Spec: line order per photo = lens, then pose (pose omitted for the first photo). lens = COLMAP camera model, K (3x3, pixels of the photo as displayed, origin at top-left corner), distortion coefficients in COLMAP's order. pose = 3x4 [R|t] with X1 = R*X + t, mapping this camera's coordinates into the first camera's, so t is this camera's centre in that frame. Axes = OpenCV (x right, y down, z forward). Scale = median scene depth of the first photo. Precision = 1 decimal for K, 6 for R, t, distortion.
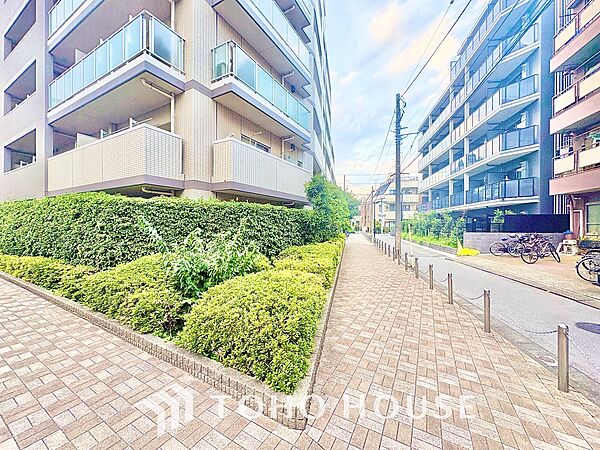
lens RADIAL K [[237.3, 0, 299.8], [0, 237.3, 225.6], [0, 0, 1]] dist [-0.003800, 0.000509]
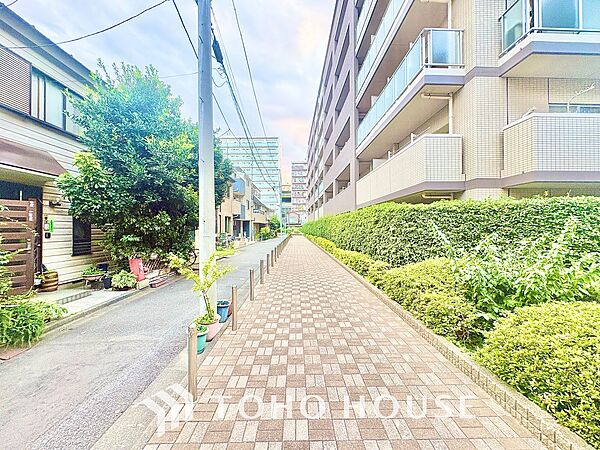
lens RADIAL K [[237.3, 0, 301.7], [0, 237.3, 226.0], [0, 0, 1]] dist [-0.003800, 0.000509]
pose [[0.519384, -0.011895, -0.854458, -0.035996], [0.000418, 0.999907, -0.013666, -0.002043], [0.854541, 0.006741, 0.519340, -0.023886]]
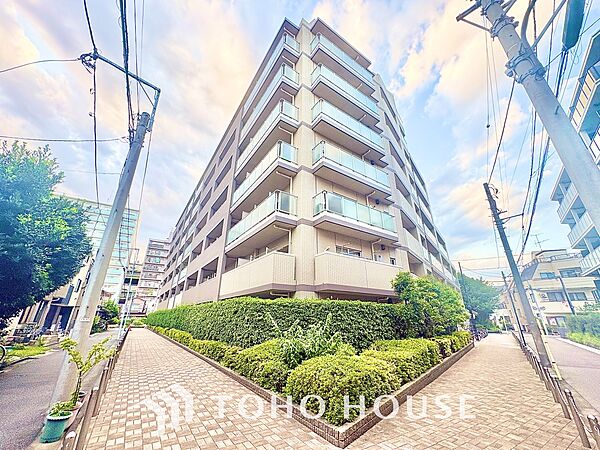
lens RADIAL K [[237.3, 0, 300.3], [0, 237.3, 225.5], [0, 0, 1]] dist [-0.003800, 0.000509]
pose [[0.892844, -0.163488, -0.419645, 0.202384], [-0.006913, 0.926700, -0.375738, 0.012492], [0.450313, 0.338376, 0.826268, -0.297899]]
